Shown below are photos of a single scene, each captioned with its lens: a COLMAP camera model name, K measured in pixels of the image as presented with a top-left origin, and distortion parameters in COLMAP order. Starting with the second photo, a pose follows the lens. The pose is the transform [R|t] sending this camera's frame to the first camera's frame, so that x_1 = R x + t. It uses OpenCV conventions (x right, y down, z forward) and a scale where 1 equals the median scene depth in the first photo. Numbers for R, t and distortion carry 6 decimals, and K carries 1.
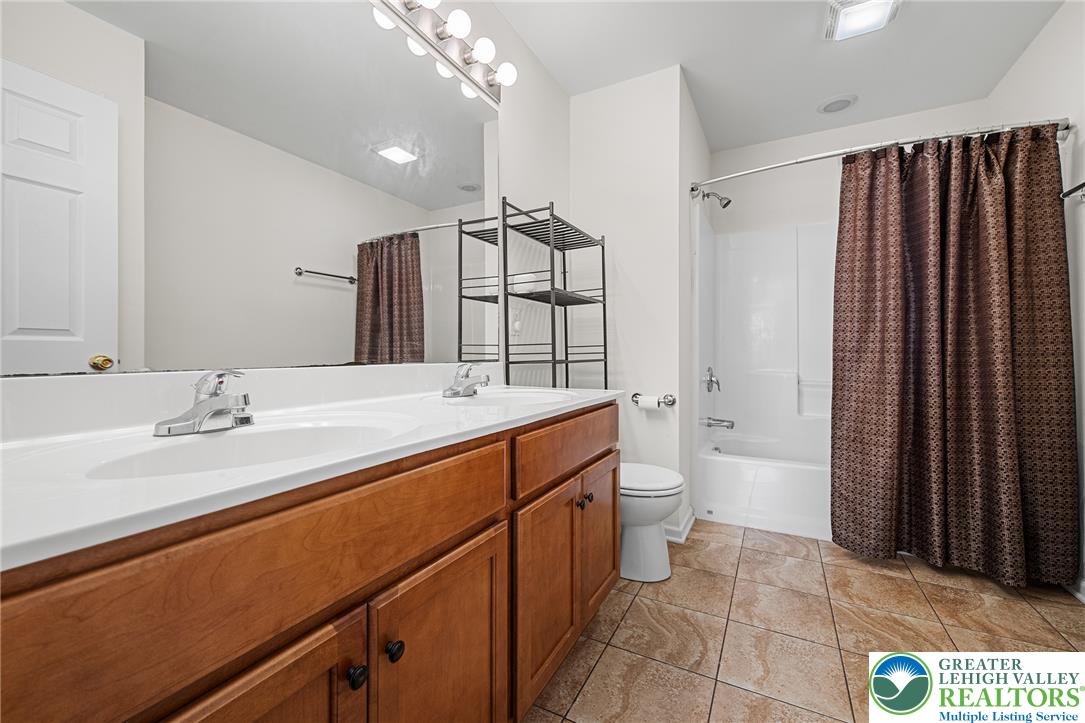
lens RADIAL K [[435.8, 0, 542.1], [0, 435.8, 359.3], [0, 0, 1]] dist [-0.000343, 0.000100]
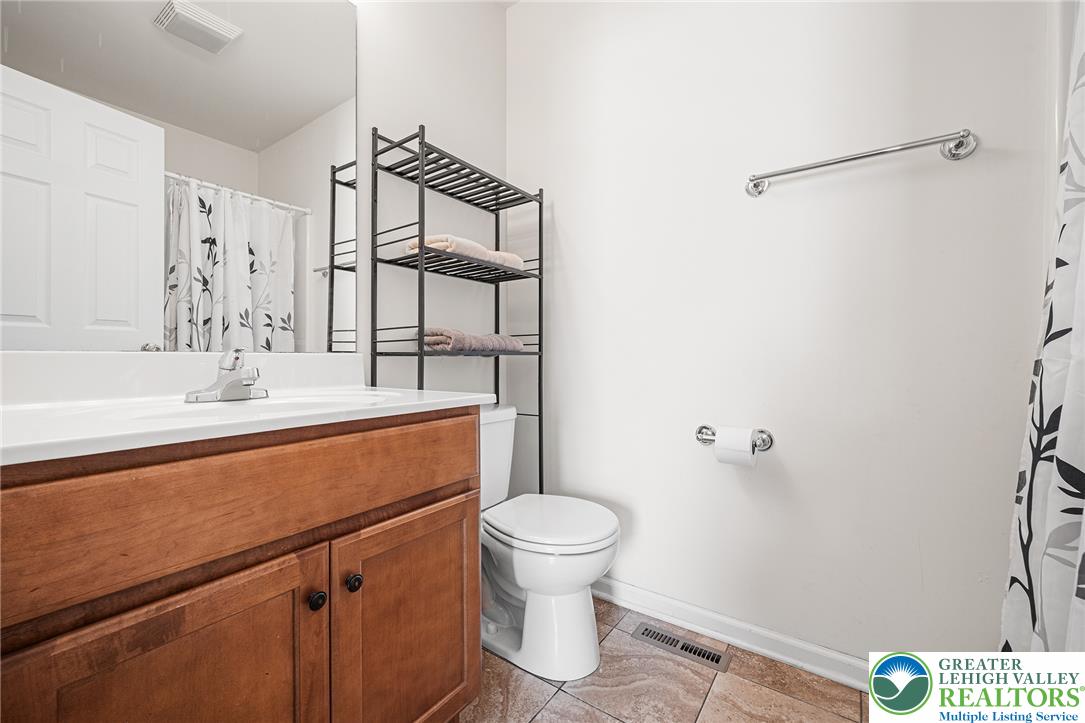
lens RADIAL K [[435.8, 0, 543.5], [0, 435.8, 357.6], [0, 0, 1]] dist [-0.000343, 0.000100]
pose [[0.994773, 0.014917, -0.101017, 0.256775], [-0.014343, 0.999877, 0.006401, 0.004189], [0.101100, -0.004919, 0.994864, 0.281541]]
